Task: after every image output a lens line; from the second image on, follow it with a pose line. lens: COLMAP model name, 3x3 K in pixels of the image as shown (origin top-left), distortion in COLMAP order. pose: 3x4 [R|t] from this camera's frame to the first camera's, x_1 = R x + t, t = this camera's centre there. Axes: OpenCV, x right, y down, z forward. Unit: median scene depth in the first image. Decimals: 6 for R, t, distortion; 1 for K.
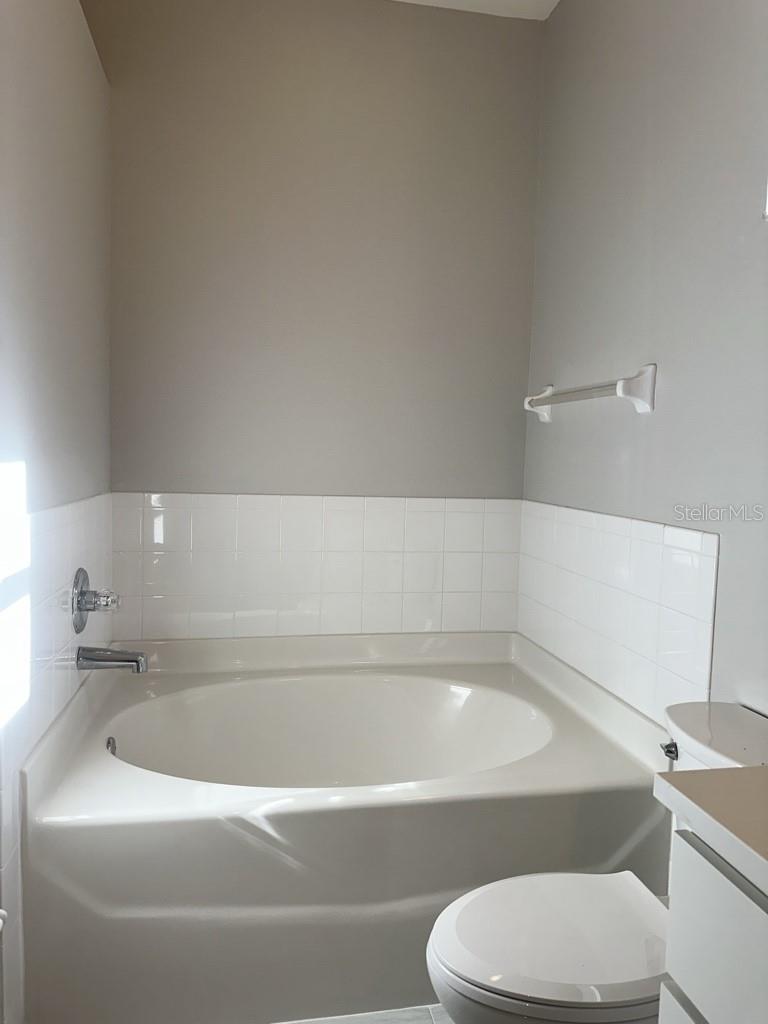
lens RADIAL K [[718.2, 0, 376.3], [0, 718.2, 516.4], [0, 0, 1]] dist [0.094299, -0.122257]
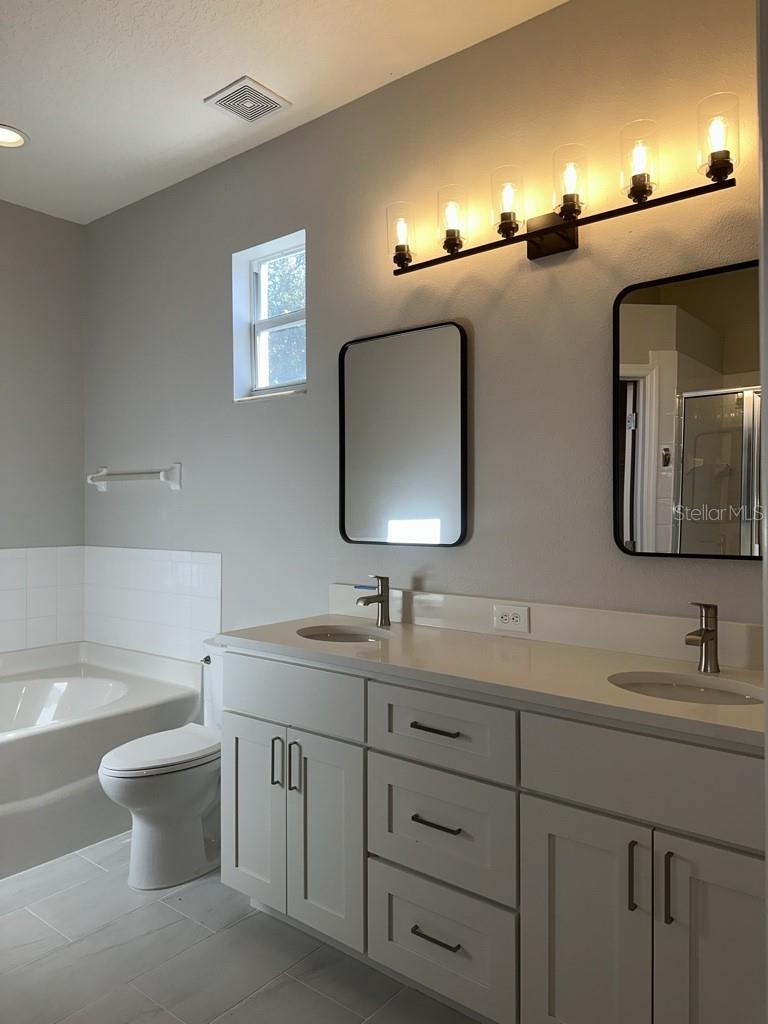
lens RADIAL K [[718.2, 0, 382.1], [0, 718.2, 515.7], [0, 0, 1]] dist [0.094299, -0.122257]
pose [[0.761464, -0.022786, 0.647807, -0.298724], [0.072416, 0.996116, -0.050083, 0.034496], [-0.644150, 0.085048, 0.760157, -0.502134]]
